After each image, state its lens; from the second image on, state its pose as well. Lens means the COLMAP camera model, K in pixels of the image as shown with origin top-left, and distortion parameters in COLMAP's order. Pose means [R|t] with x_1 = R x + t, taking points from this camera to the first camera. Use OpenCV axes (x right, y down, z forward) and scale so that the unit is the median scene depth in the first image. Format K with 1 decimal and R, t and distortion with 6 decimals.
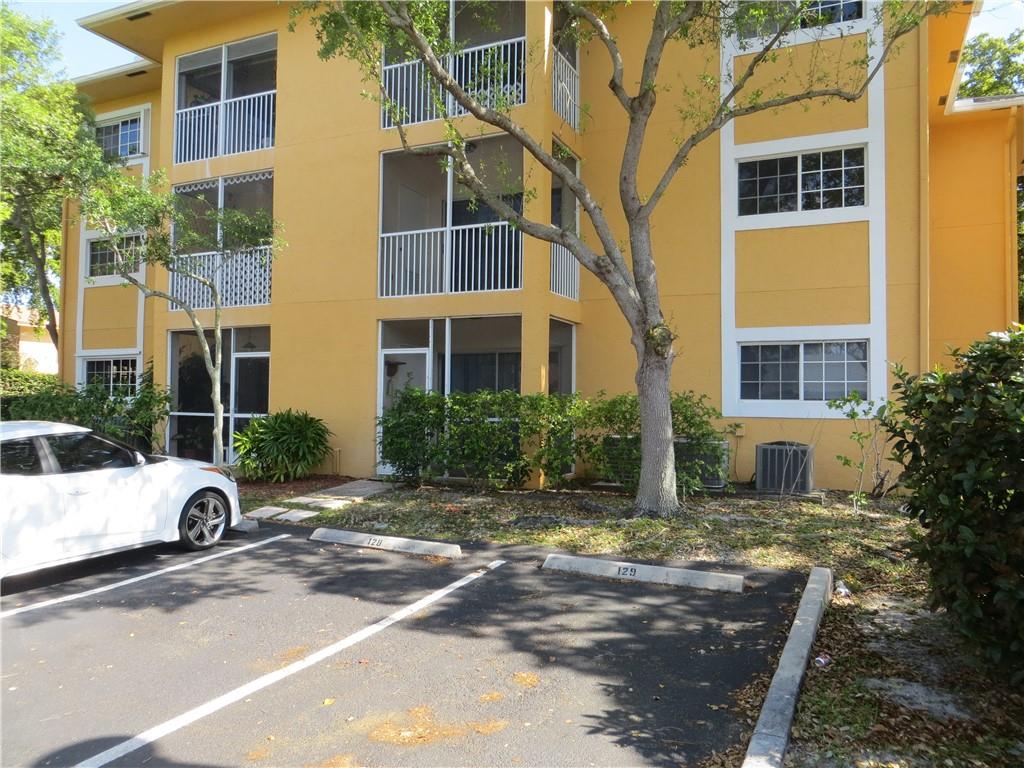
lens RADIAL K [[769.5, 0, 510.0], [0, 769.5, 386.7], [0, 0, 1]] dist [-0.013518, -0.000623]
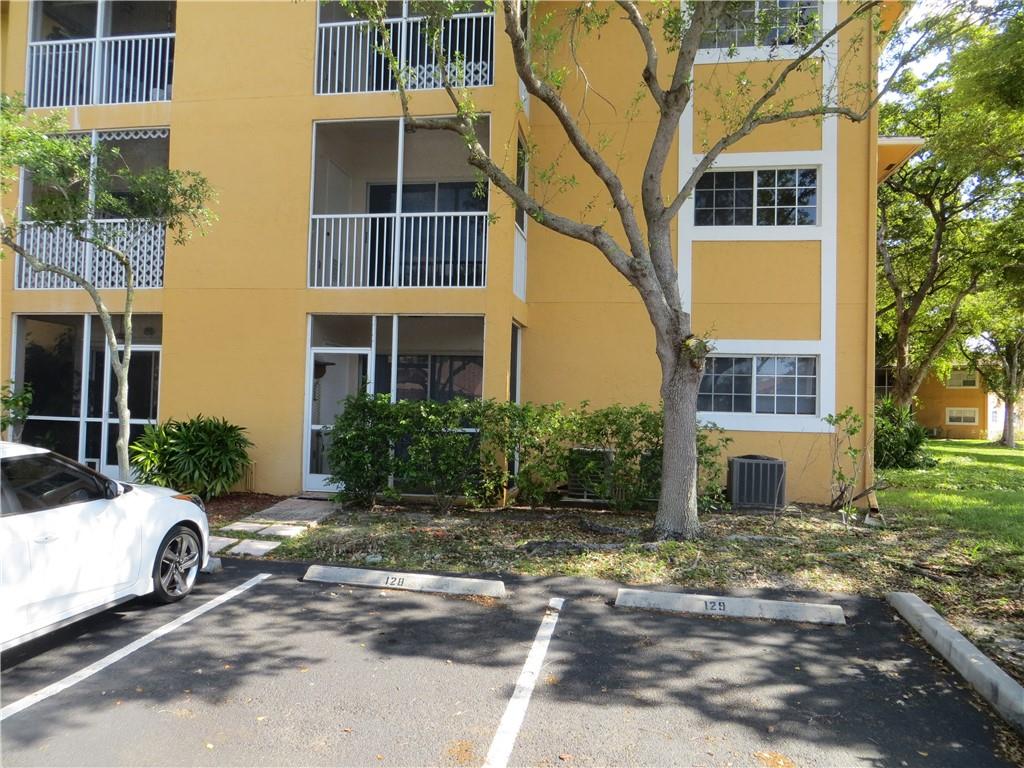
lens RADIAL K [[769.5, 0, 510.0], [0, 769.5, 386.7], [0, 0, 1]] dist [-0.013518, -0.000623]
pose [[0.963593, 0.021806, 0.266481, -0.263374], [-0.021902, 0.999757, -0.002613, -0.009832], [-0.266473, -0.003318, 0.963837, 0.147833]]
